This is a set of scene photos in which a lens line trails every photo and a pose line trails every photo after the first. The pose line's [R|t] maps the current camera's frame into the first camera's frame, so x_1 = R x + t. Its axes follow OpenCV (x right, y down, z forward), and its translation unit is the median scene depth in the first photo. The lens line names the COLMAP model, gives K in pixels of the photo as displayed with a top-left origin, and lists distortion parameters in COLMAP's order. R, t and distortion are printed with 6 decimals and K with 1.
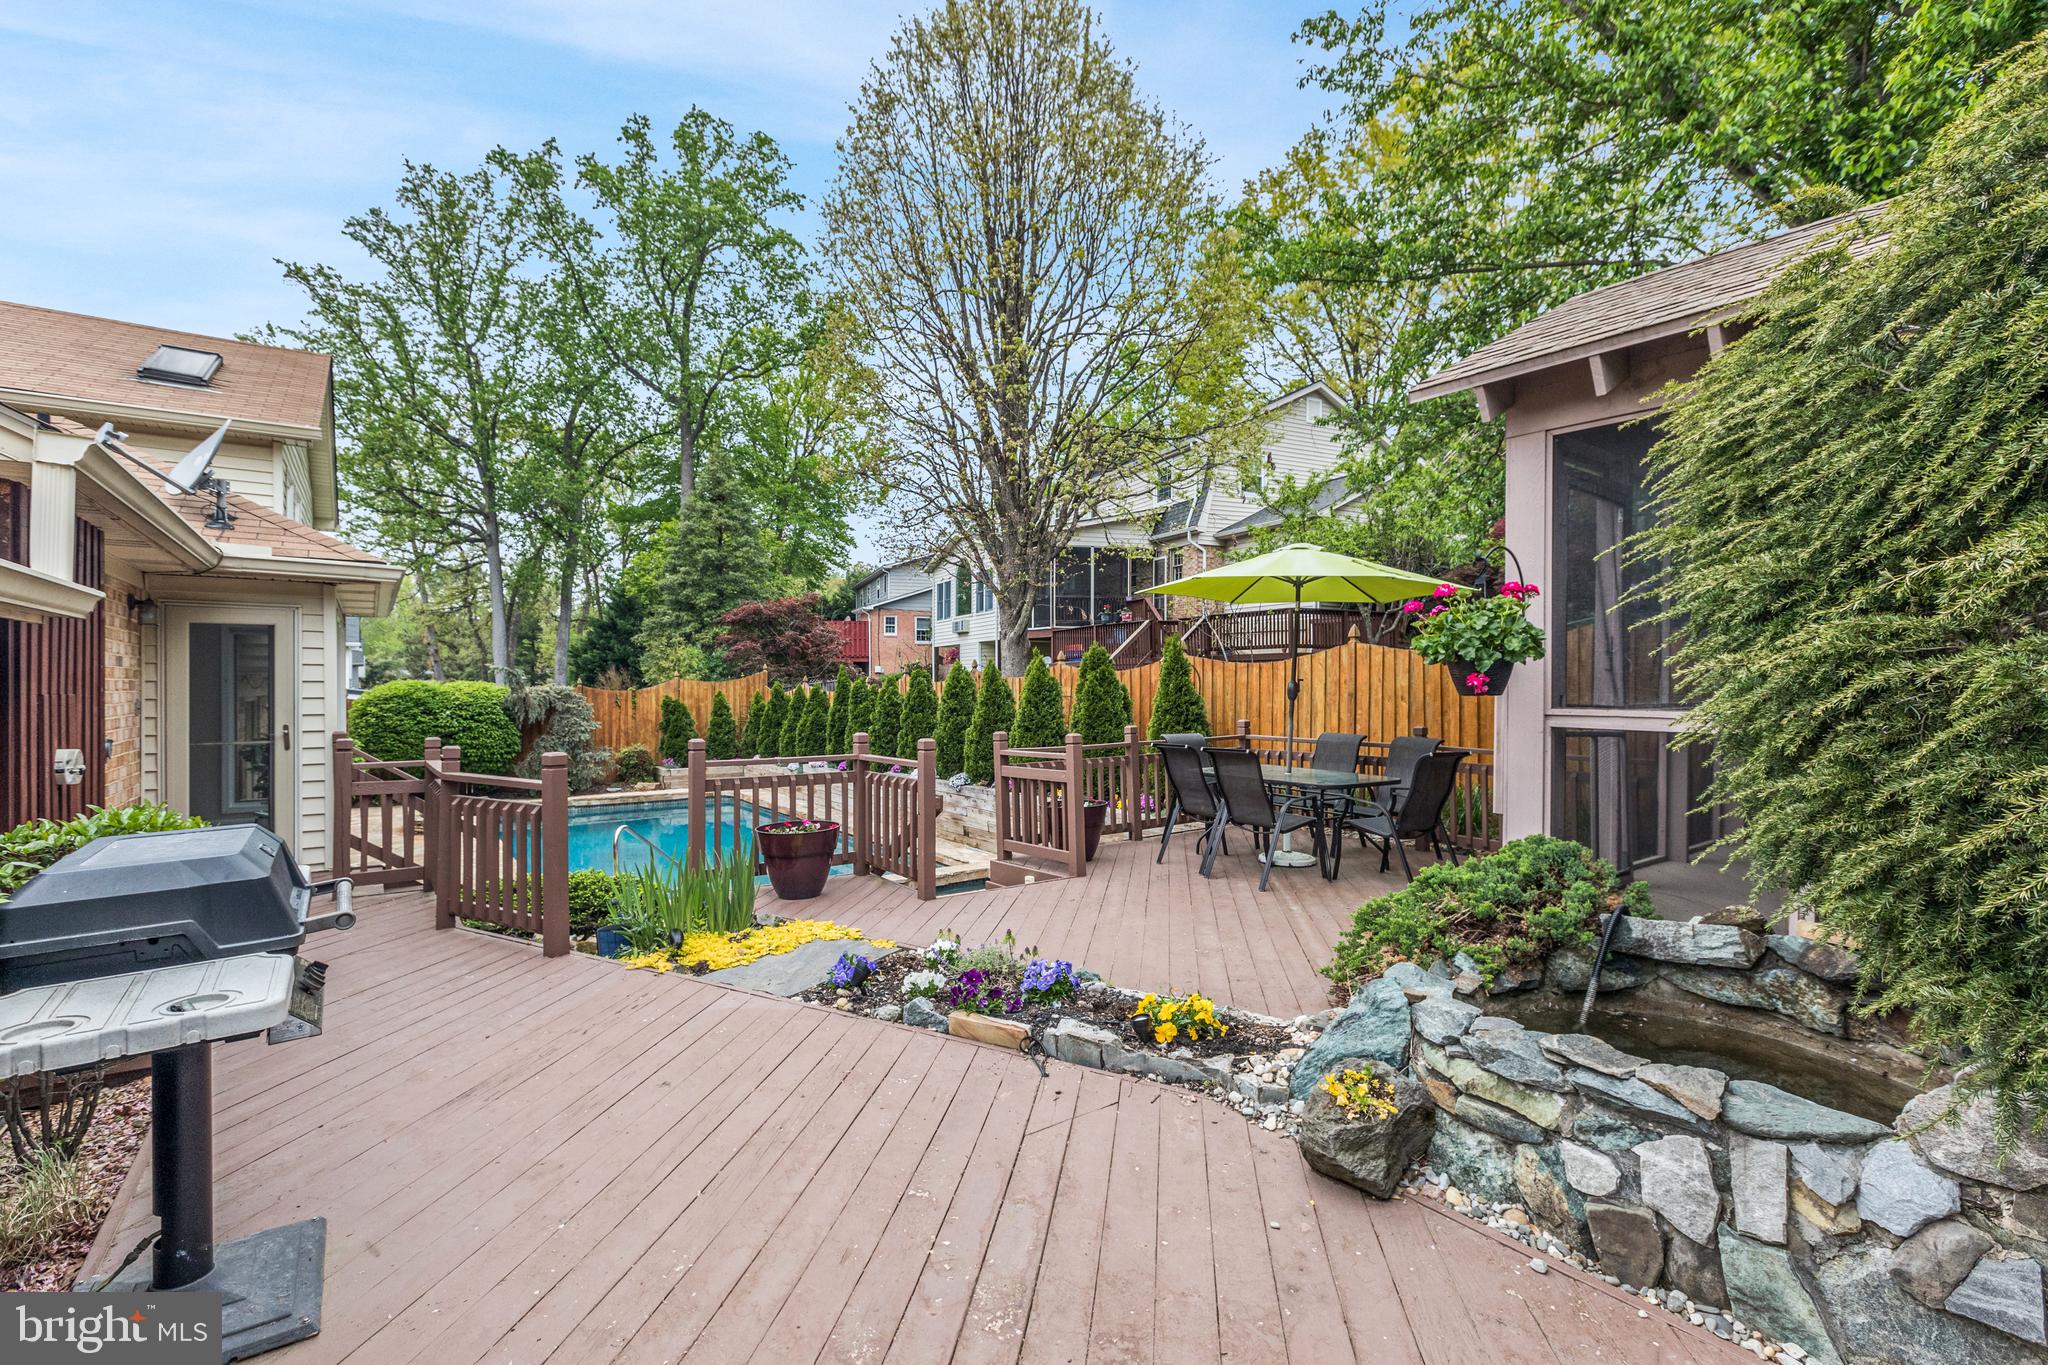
lens RADIAL K [[943.7, 0, 1019.0], [0, 943.7, 650.9], [0, 0, 1]] dist [-0.005440, -0.004002]
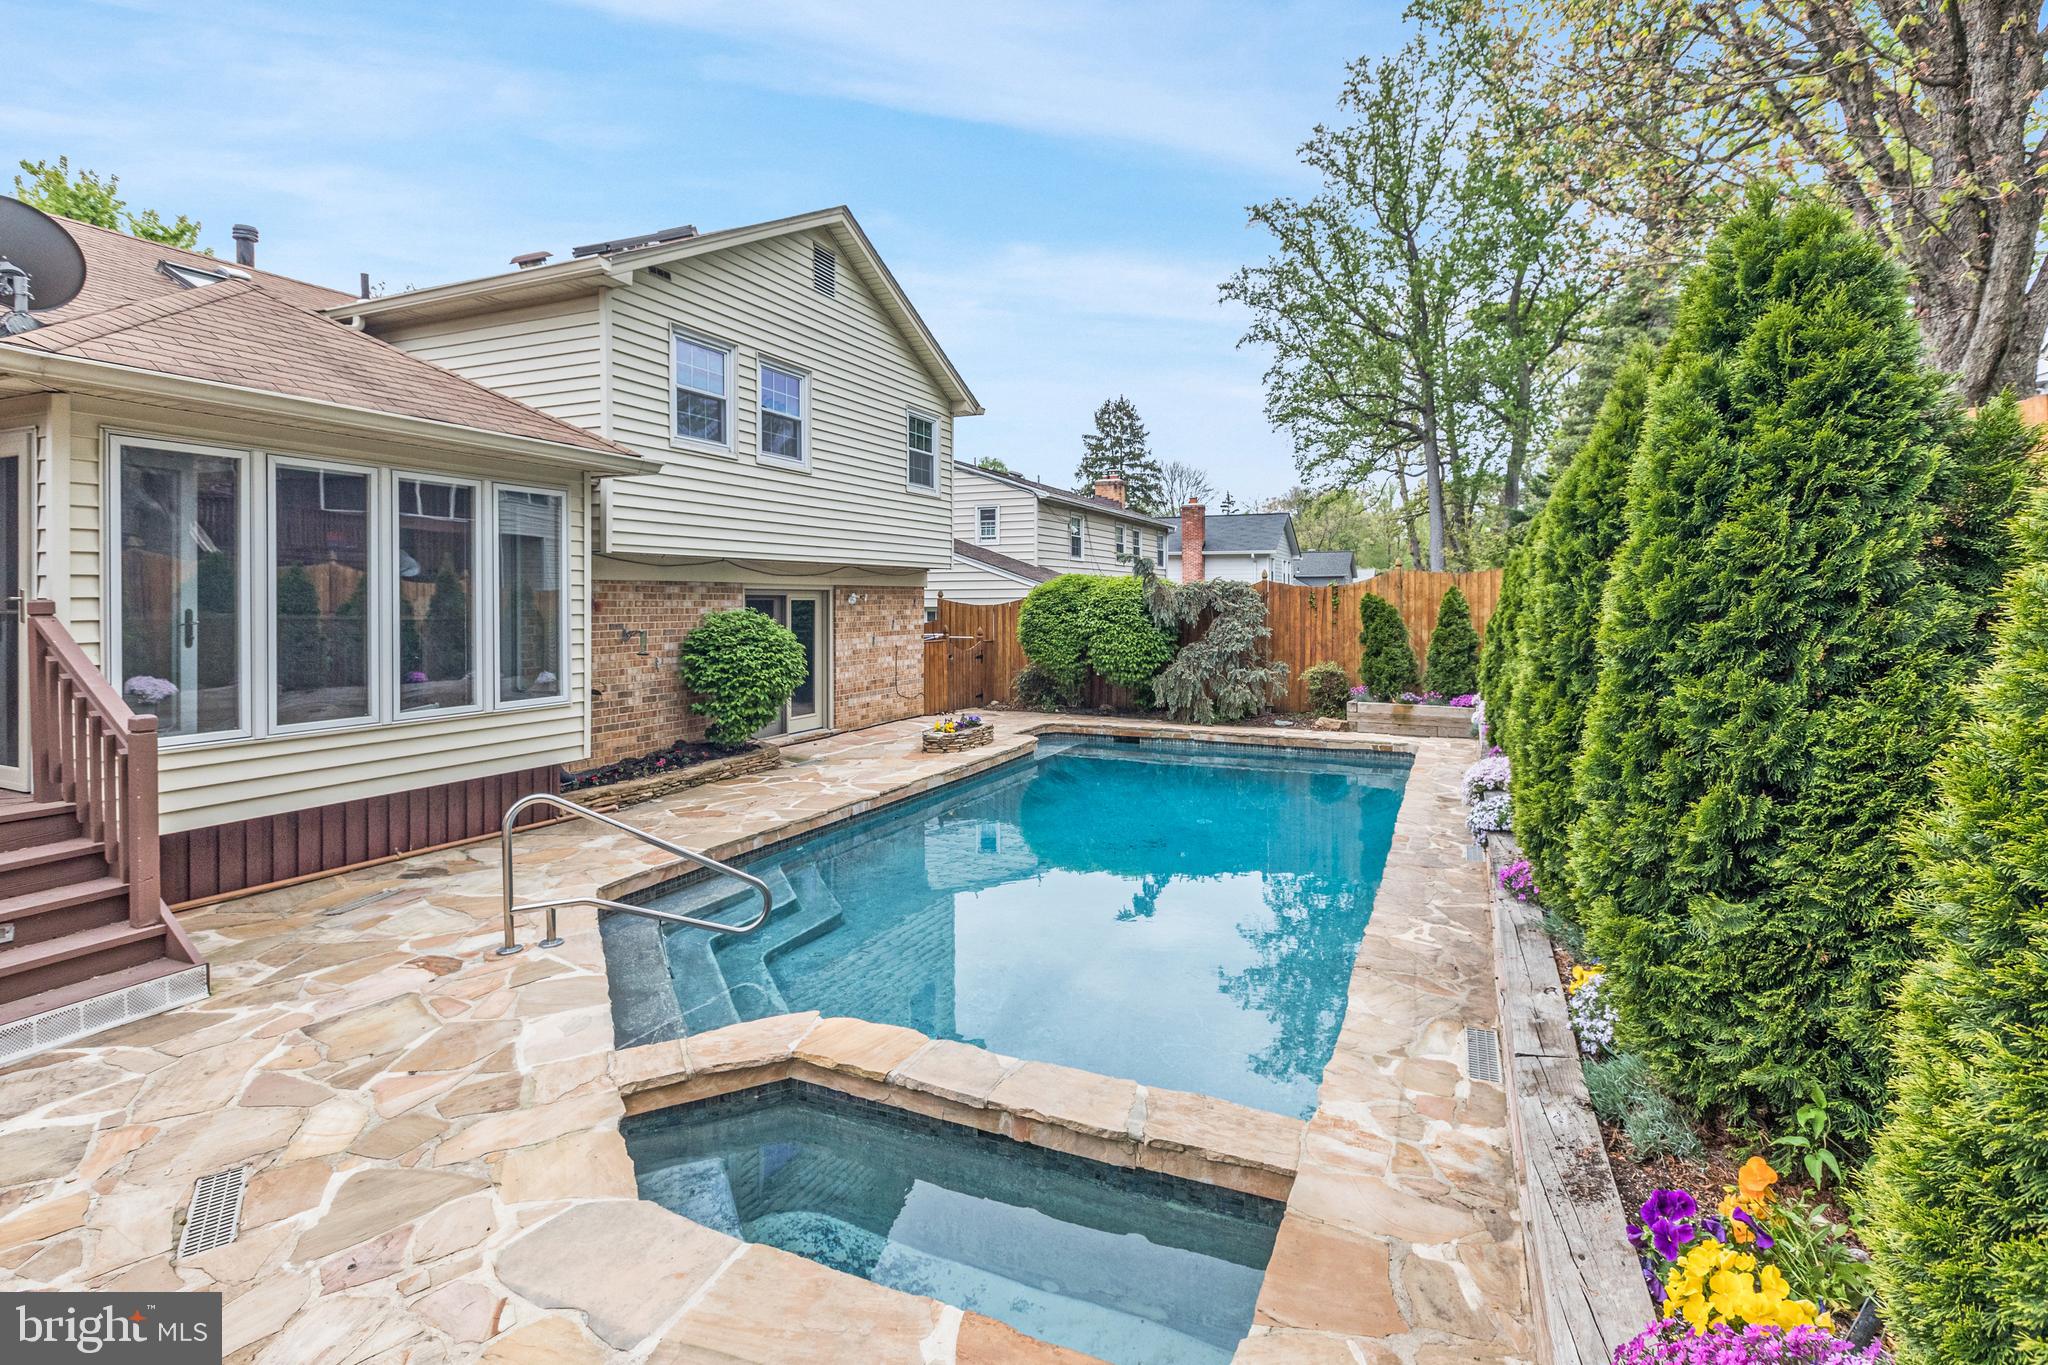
lens RADIAL K [[943.7, 0, 1015.1], [0, 943.7, 598.3], [0, 0, 1]] dist [-0.005440, -0.004002]
pose [[0.491774, 0.003212, -0.870717, 0.051213], [0.024920, 0.999532, 0.017762, 0.017909], [0.870366, -0.030433, 0.491464, 0.246746]]
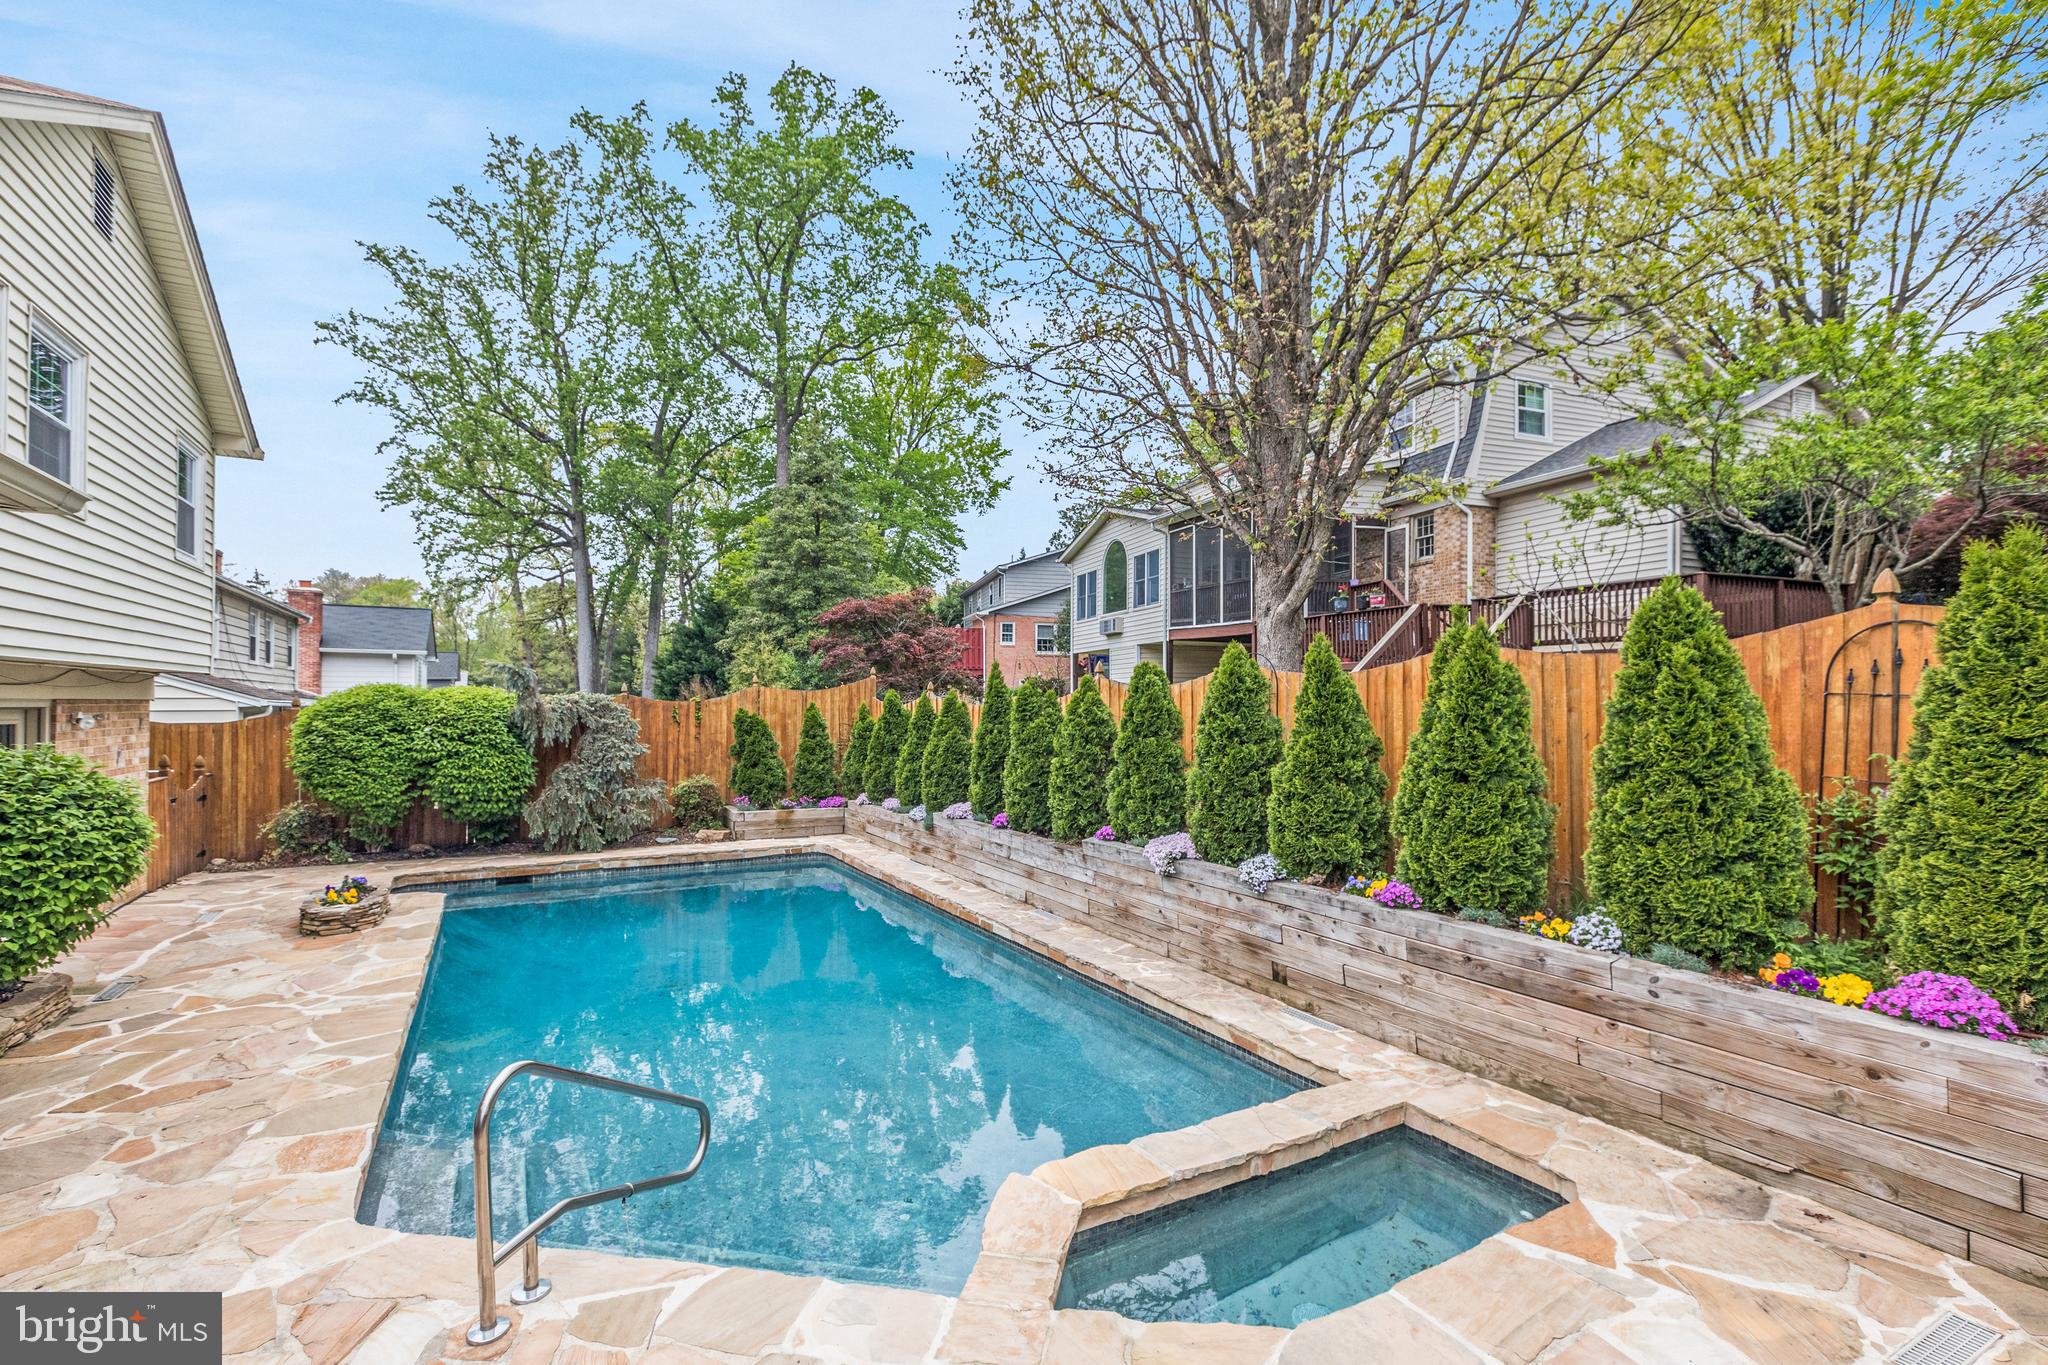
lens RADIAL K [[943.7, 0, 1010.9], [0, 943.7, 675.5], [0, 0, 1]] dist [-0.005440, -0.004002]
pose [[0.993814, 0.002720, -0.111022, -0.049363], [-0.002555, 0.999995, 0.001628, 0.011562], [0.111026, -0.001334, 0.993817, 0.171530]]
